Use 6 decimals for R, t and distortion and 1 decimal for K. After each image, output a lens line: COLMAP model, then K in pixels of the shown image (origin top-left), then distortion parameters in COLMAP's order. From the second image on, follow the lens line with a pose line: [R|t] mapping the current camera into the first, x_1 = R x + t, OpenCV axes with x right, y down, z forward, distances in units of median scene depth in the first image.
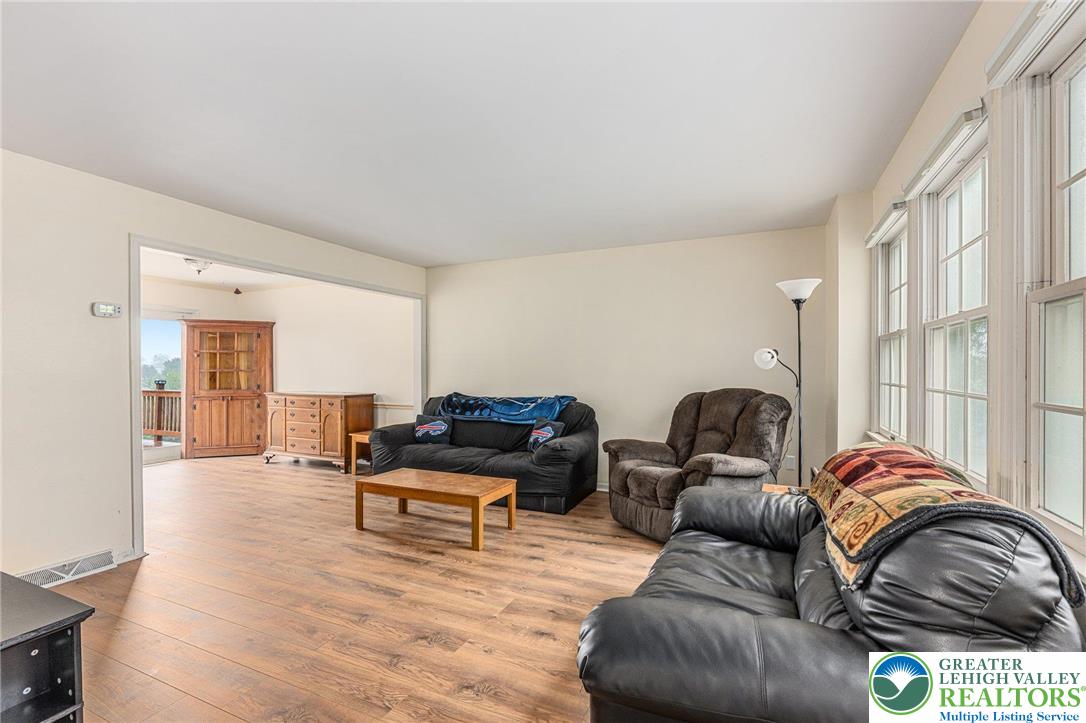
lens RADIAL K [[488.2, 0, 536.9], [0, 488.2, 361.3], [0, 0, 1]] dist [-0.000963, -0.000003]
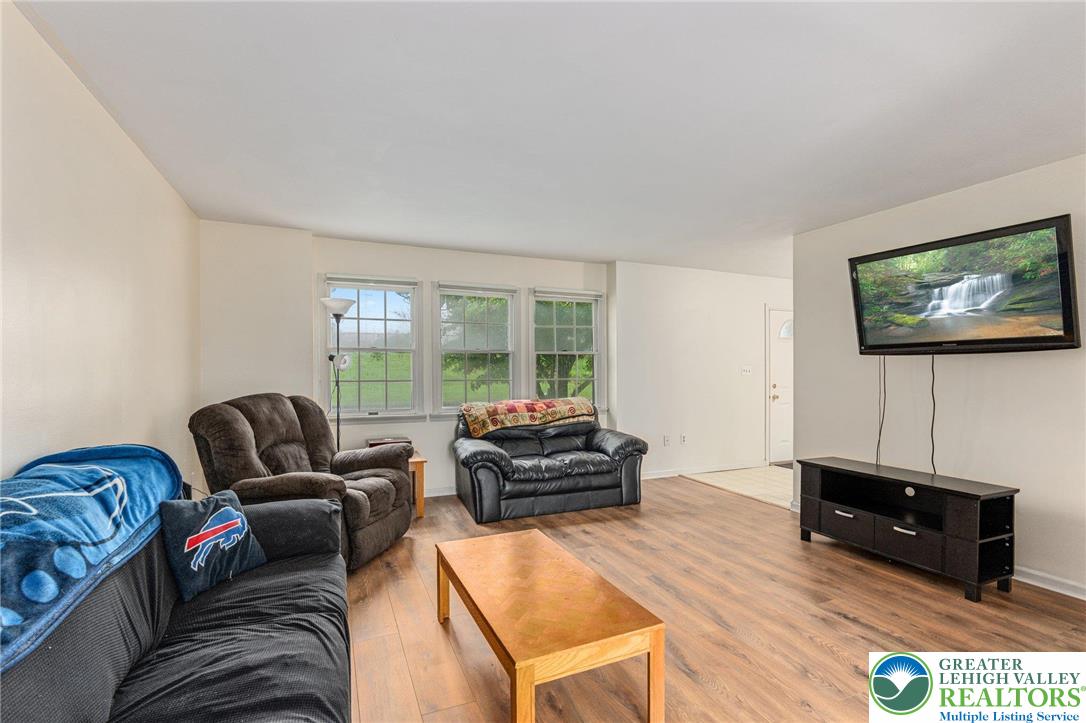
lens RADIAL K [[493.3, 0, 543.2], [0, 493.3, 369.4], [0, 0, 1]] dist [-0.002599, -0.000141]
pose [[-0.755277, 0.001251, 0.655404, -0.591446], [-0.009159, 0.999880, -0.012463, 0.017782], [-0.655341, -0.015416, -0.755176, 1.439971]]
